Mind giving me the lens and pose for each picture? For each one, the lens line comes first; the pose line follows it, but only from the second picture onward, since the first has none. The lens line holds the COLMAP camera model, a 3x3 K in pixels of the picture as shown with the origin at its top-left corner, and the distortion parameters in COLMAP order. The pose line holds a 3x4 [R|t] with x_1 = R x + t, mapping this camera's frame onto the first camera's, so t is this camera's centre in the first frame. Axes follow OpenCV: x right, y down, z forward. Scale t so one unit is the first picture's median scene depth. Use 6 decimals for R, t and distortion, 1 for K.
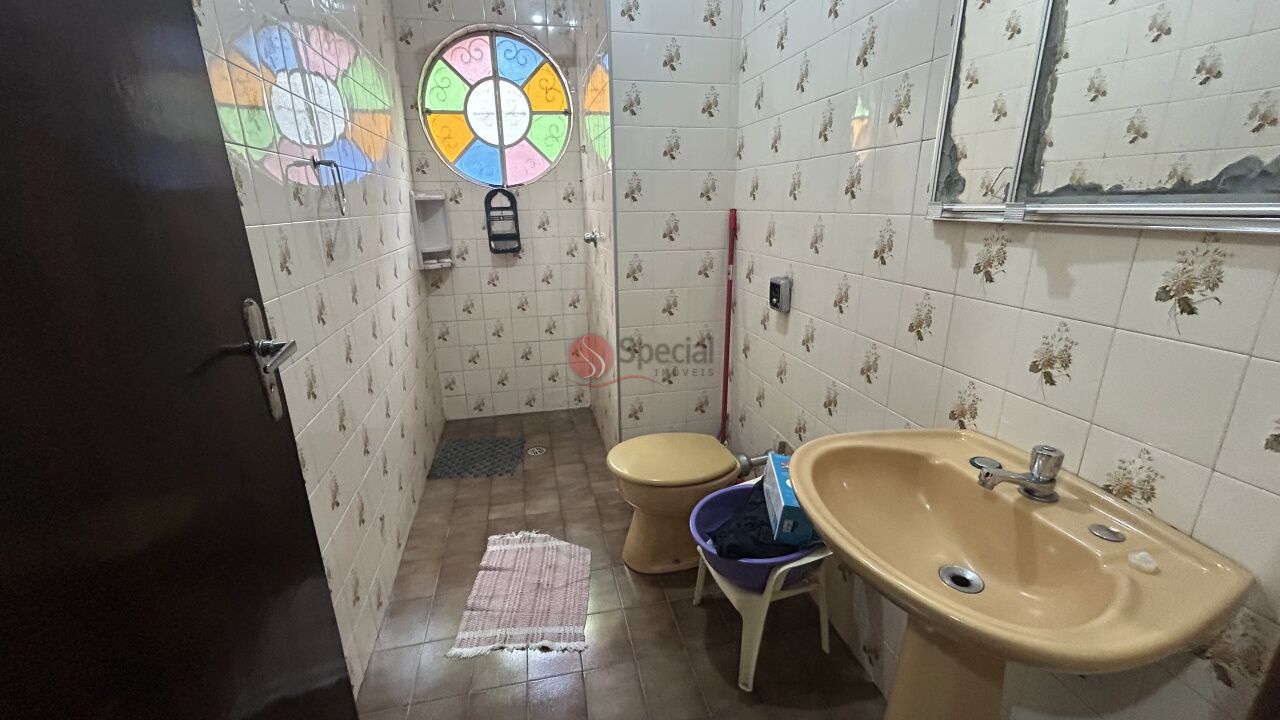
lens RADIAL K [[522.3, 0, 640.6], [0, 522.3, 358.7], [0, 0, 1]] dist [-0.004107, 0.003032]
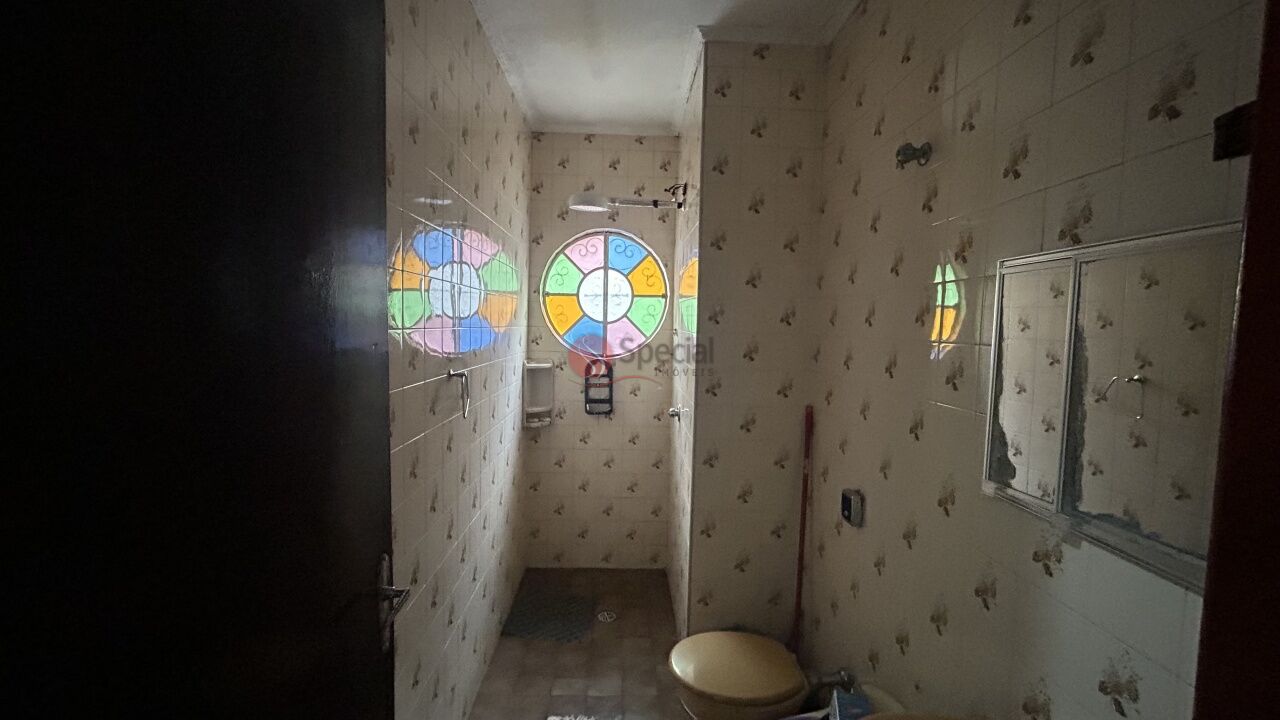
lens RADIAL K [[522.3, 0, 638.8], [0, 522.3, 358.3], [0, 0, 1]] dist [-0.004107, 0.003032]
pose [[0.981174, 0.048962, -0.186817, 0.024071], [-0.089839, 0.972008, -0.217093, -0.094107], [0.170958, 0.229789, 0.958108, -0.064557]]
